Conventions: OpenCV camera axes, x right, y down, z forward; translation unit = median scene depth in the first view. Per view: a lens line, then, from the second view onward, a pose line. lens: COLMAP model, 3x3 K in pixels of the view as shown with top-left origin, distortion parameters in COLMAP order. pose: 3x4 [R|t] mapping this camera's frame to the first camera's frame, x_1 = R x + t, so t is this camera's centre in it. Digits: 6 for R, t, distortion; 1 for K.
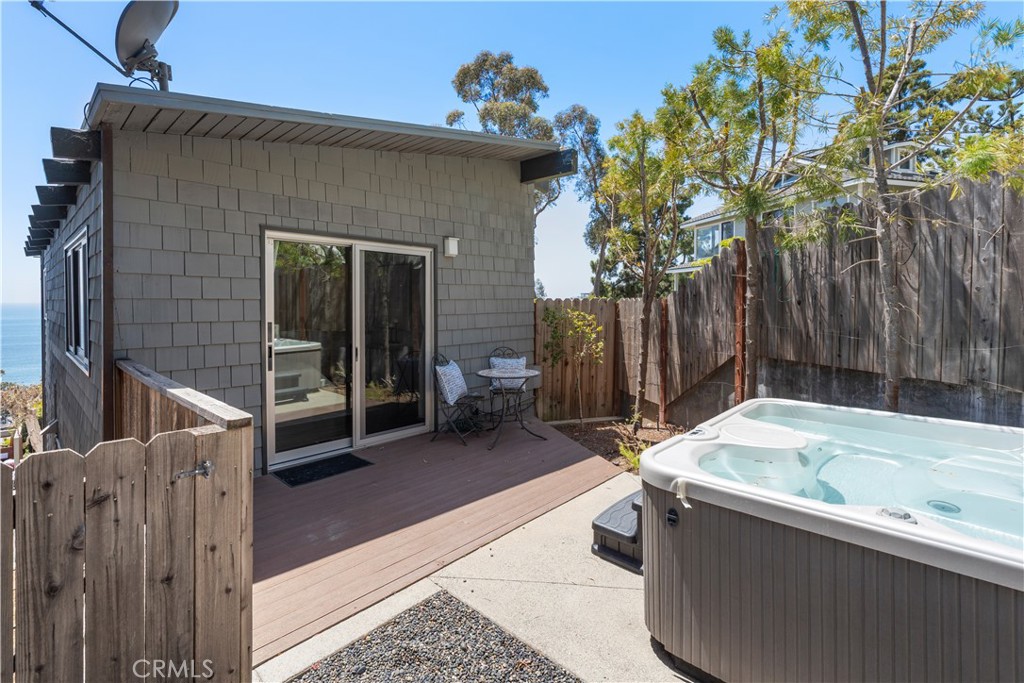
lens RADIAL K [[474.3, 0, 506.6], [0, 474.3, 312.2], [0, 0, 1]] dist [-0.007243, 0.003799]
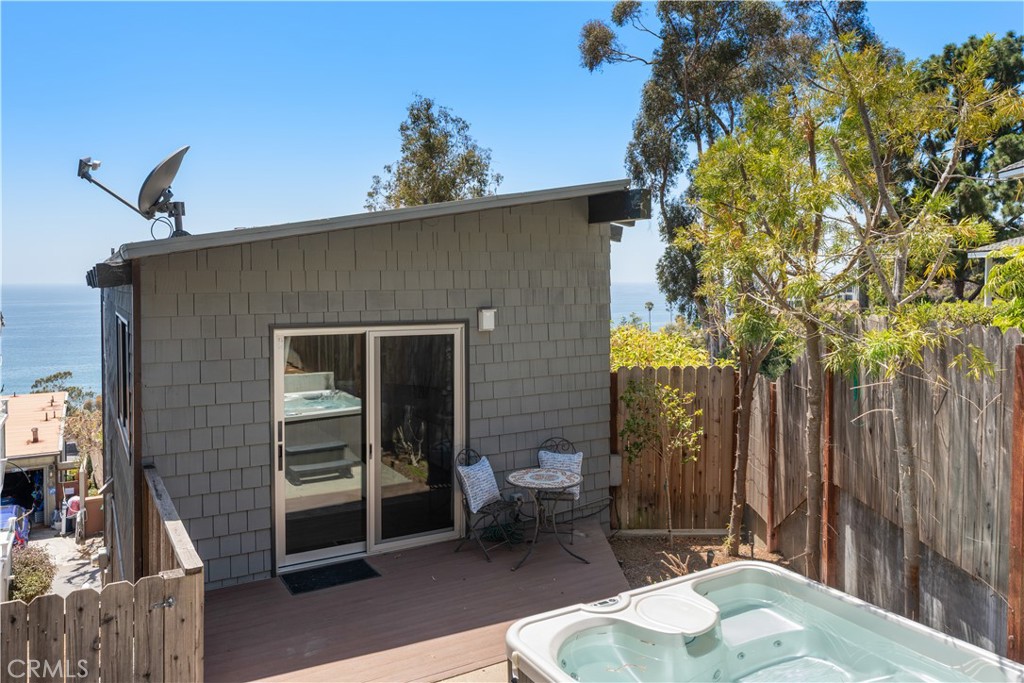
lens RADIAL K [[758.8, 0, 501.7], [0, 758.8, 298.0], [0, 0, 1]] dist [0.012036, -0.003713]
pose [[0.954879, 0.000952, -0.296995, 0.361787], [0.001021, 0.999978, 0.006489, -0.217620], [0.296995, -0.006500, 0.954857, -0.325692]]
